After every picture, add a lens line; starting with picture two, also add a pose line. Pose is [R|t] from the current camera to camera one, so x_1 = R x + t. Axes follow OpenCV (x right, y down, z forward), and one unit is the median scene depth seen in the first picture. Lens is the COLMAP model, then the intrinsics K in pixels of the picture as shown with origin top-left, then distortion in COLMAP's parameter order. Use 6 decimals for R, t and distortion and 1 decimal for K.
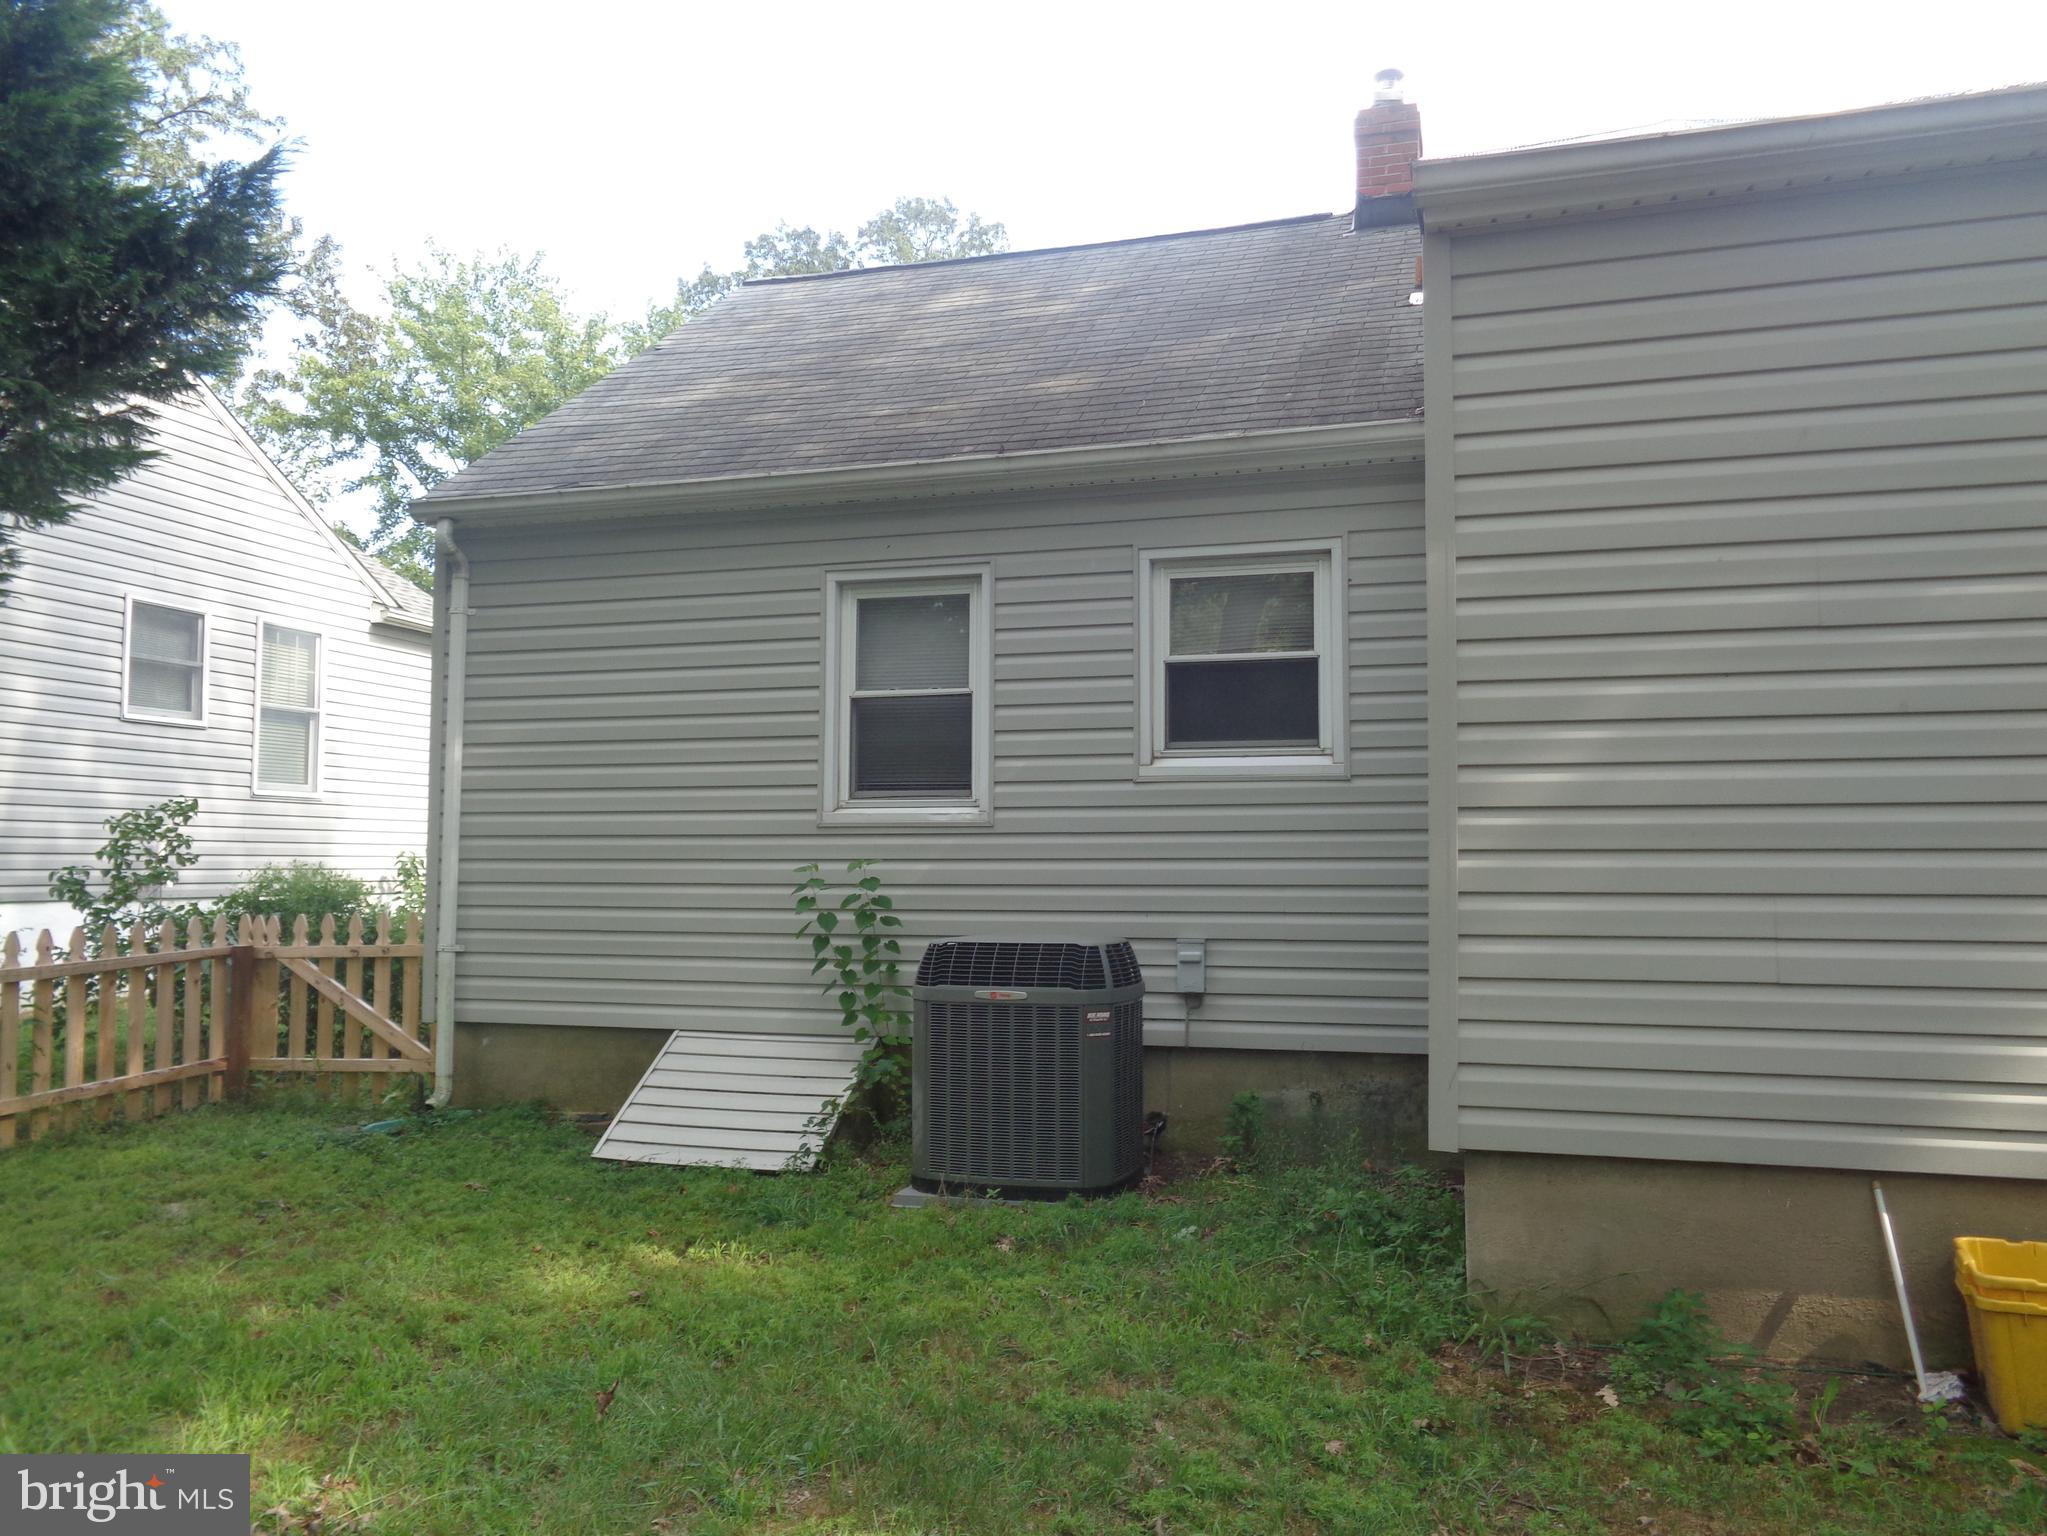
lens RADIAL K [[1521.6, 0, 1023.5], [0, 1521.6, 768.0], [0, 0, 1]] dist [-0.001939, 0.009117]
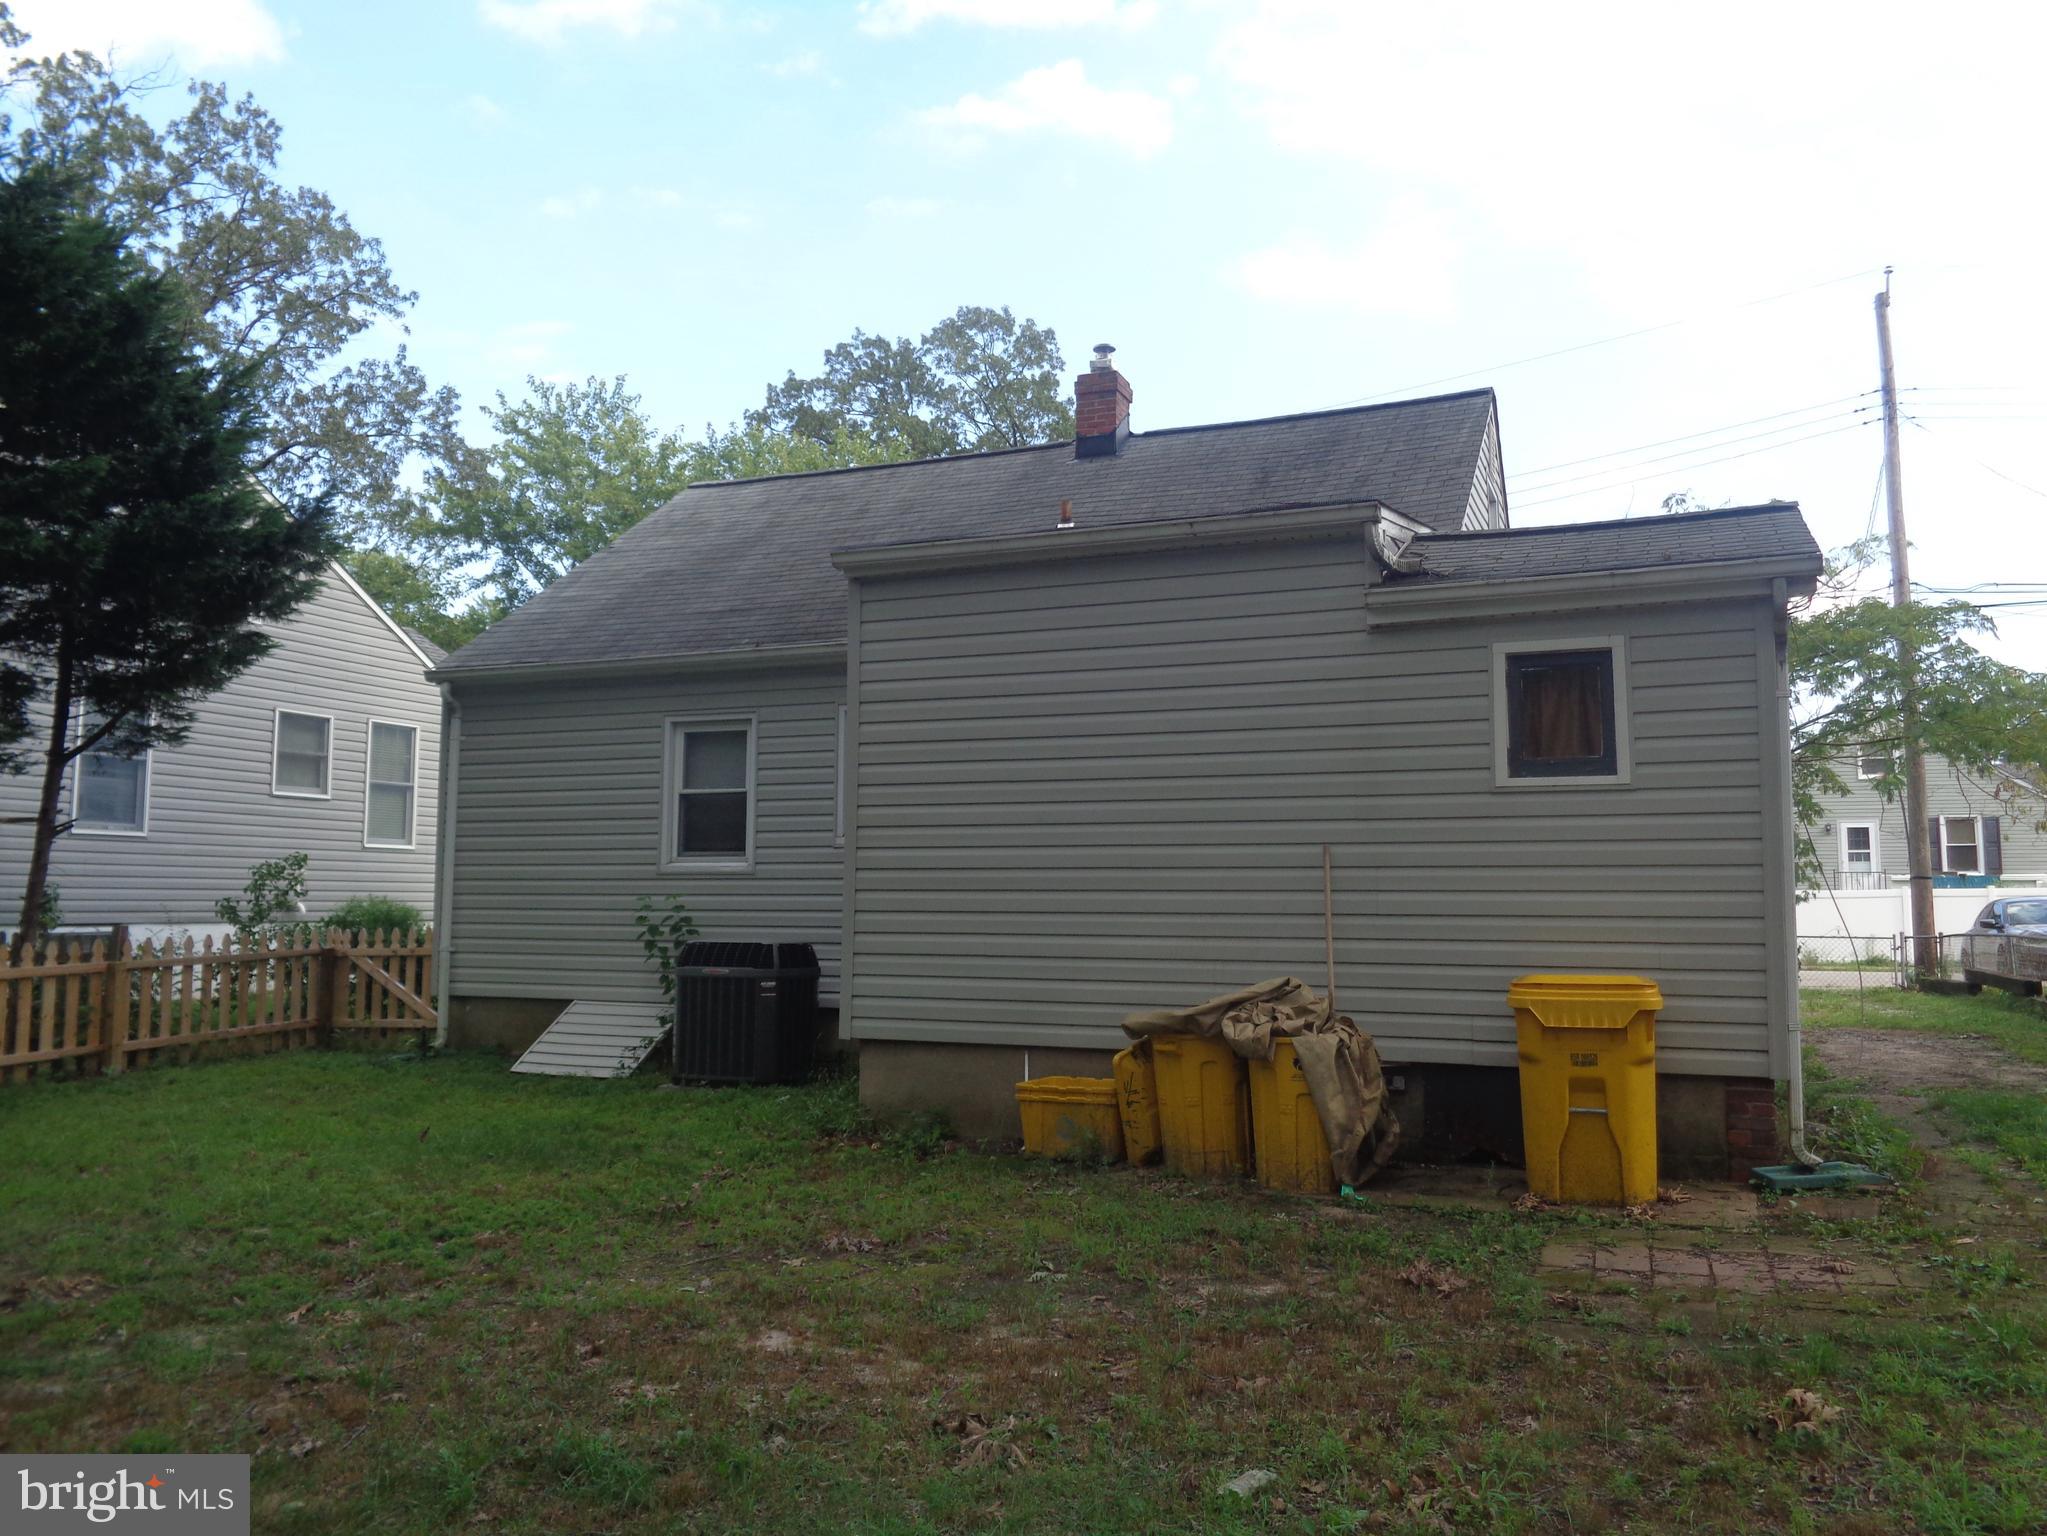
lens RADIAL K [[1521.6, 0, 1023.5], [0, 1521.6, 768.0], [0, 0, 1]] dist [-0.001939, 0.009117]
pose [[0.994982, -0.005328, -0.099911, 0.387997], [0.002830, 0.999680, -0.025135, -0.030252], [0.100013, 0.024726, 0.994679, -0.537478]]
